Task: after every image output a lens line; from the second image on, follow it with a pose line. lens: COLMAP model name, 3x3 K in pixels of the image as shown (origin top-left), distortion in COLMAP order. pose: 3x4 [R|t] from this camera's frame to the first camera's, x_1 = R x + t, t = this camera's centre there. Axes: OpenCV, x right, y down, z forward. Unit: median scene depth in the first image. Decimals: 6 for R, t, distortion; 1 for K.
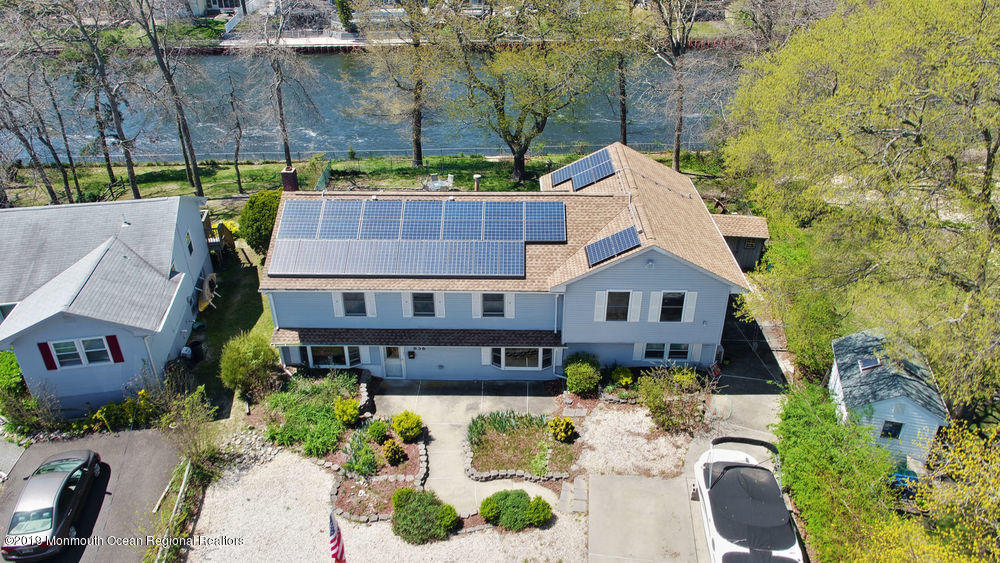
lens RADIAL K [[704.4, 0, 499.3], [0, 704.4, 276.9], [0, 0, 1]] dist [0.004731, -0.005335]
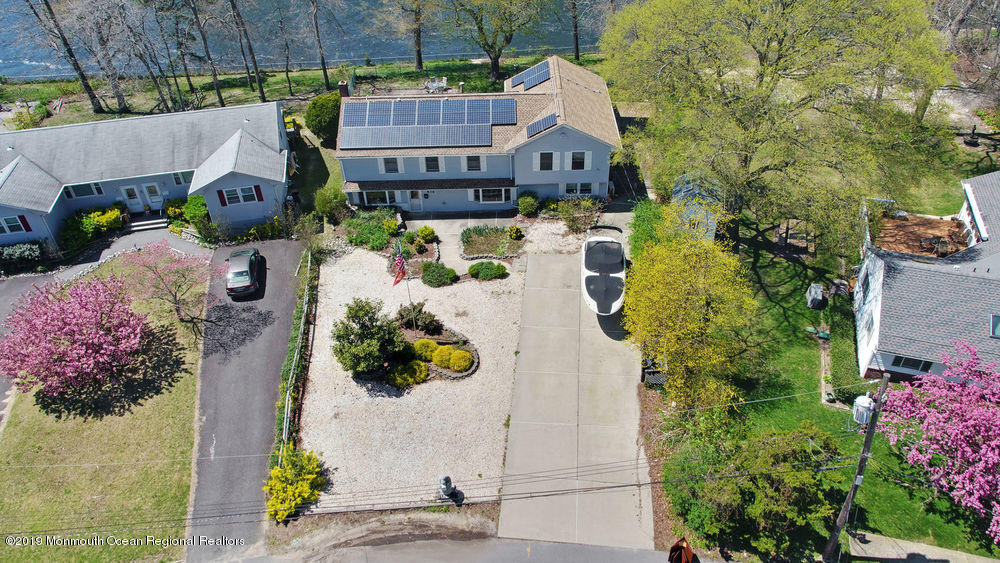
lens RADIAL K [[704.4, 0, 497.2], [0, 704.4, 282.3], [0, 0, 1]] dist [0.004731, -0.005335]
pose [[0.999575, -0.028810, -0.004399, 0.046720], [0.029142, 0.986321, 0.162239, 0.048709], [-0.000335, -0.162299, 0.986742, -0.704932]]
